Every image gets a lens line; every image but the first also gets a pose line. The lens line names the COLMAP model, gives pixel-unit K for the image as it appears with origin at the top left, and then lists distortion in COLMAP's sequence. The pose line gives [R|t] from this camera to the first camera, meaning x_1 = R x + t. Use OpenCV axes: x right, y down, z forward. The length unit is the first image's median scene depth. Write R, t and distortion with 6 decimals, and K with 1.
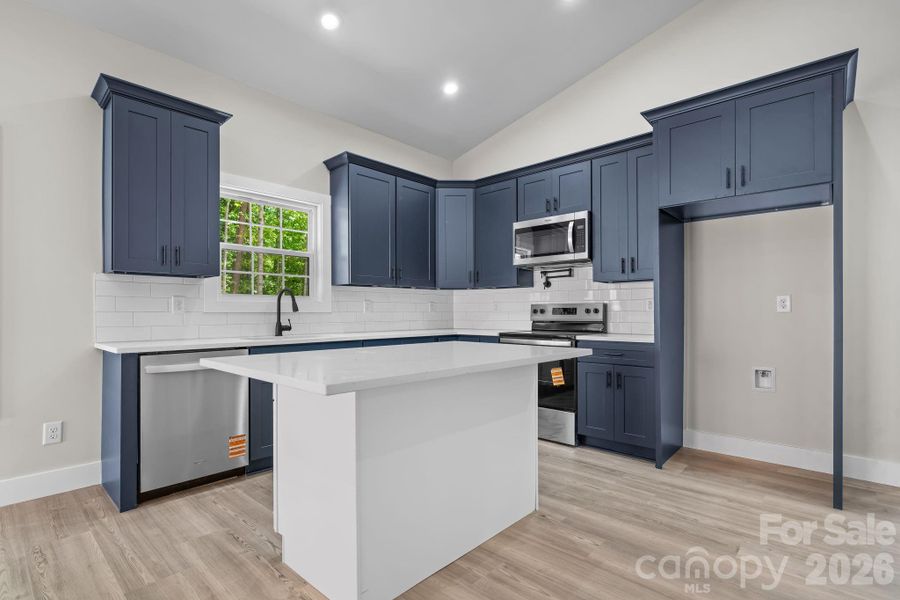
lens RADIAL K [[439.7, 0, 459.8], [0, 439.7, 311.2], [0, 0, 1]] dist [0.012581, -0.000375]
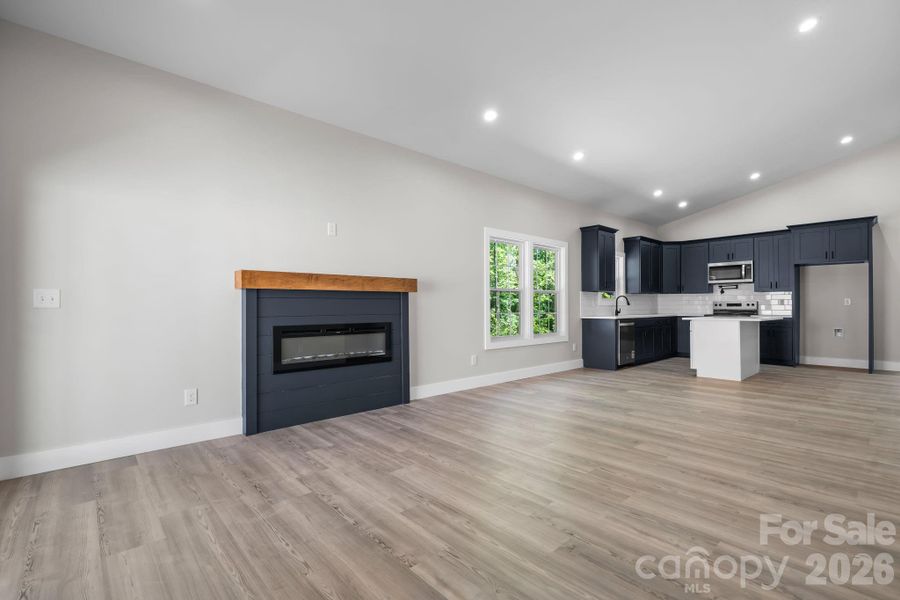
lens RADIAL K [[407.8, 0, 447.7], [0, 407.8, 303.9], [0, 0, 1]] dist [-0.010349, -0.000190]
pose [[0.995184, -0.001715, -0.098010, -1.049501], [0.001177, 0.999984, -0.005541, 0.004430], [0.098018, 0.005399, 0.995170, -1.206710]]
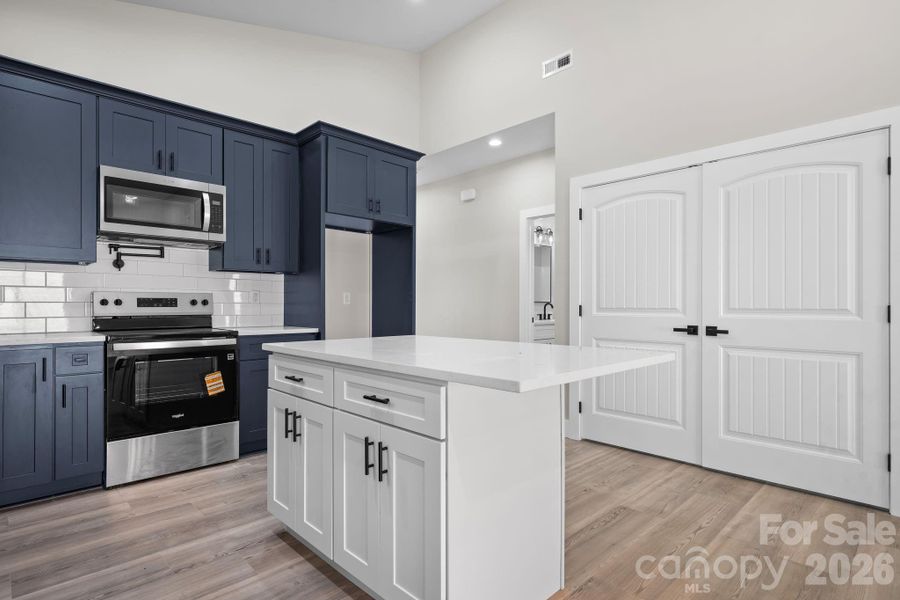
lens RADIAL K [[473.3, 0, 449.0], [0, 473.3, 302.5], [0, 0, 1]] dist [-0.001259, -0.000485]
pose [[0.048988, 0.005635, 0.998783, -0.605649], [-0.005659, 0.999970, -0.005364, 0.001588], [-0.998783, -0.005390, 0.049018, 0.507471]]
